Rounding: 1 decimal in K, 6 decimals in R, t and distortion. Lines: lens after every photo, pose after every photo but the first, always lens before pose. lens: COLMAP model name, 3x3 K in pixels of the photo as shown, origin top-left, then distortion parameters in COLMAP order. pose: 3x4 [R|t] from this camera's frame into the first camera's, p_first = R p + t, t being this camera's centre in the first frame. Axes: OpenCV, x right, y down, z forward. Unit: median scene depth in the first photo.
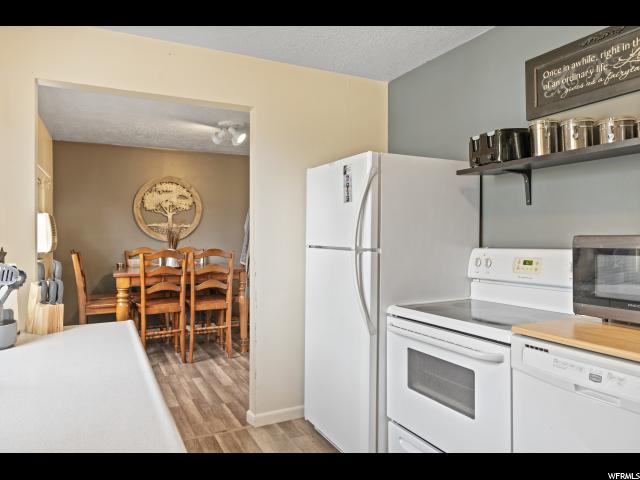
lens RADIAL K [[446.9, 0, 322.1], [0, 446.9, 254.7], [0, 0, 1]] dist [0.008696, 0.007276]
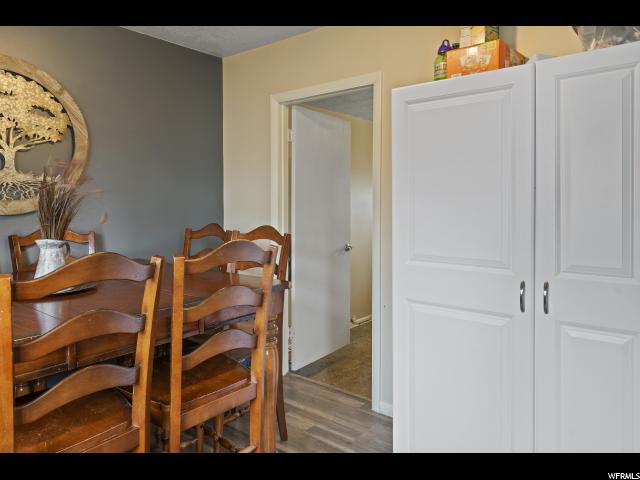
lens RADIAL K [[446.9, 0, 315.7], [0, 446.9, 212.0], [0, 0, 1]] dist [0.008696, 0.007276]
pose [[0.909824, -0.011243, 0.414842, -0.320021], [0.017336, 0.999790, -0.010923, -0.029419], [-0.414632, 0.017130, 0.909828, 0.635765]]
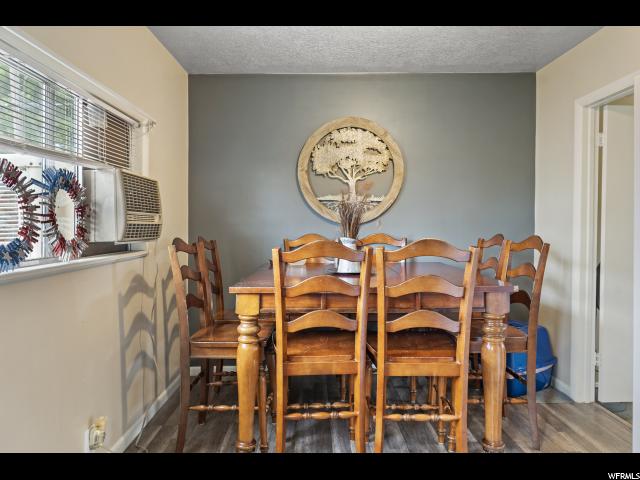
lens RADIAL K [[446.9, 0, 309.2], [0, 446.9, 227.3], [0, 0, 1]] dist [0.008696, 0.007276]
pose [[0.890512, 0.002800, -0.454952, -0.143159], [-0.016037, 0.999553, -0.025239, -0.011551], [0.454677, 0.029772, 0.890158, 0.539602]]
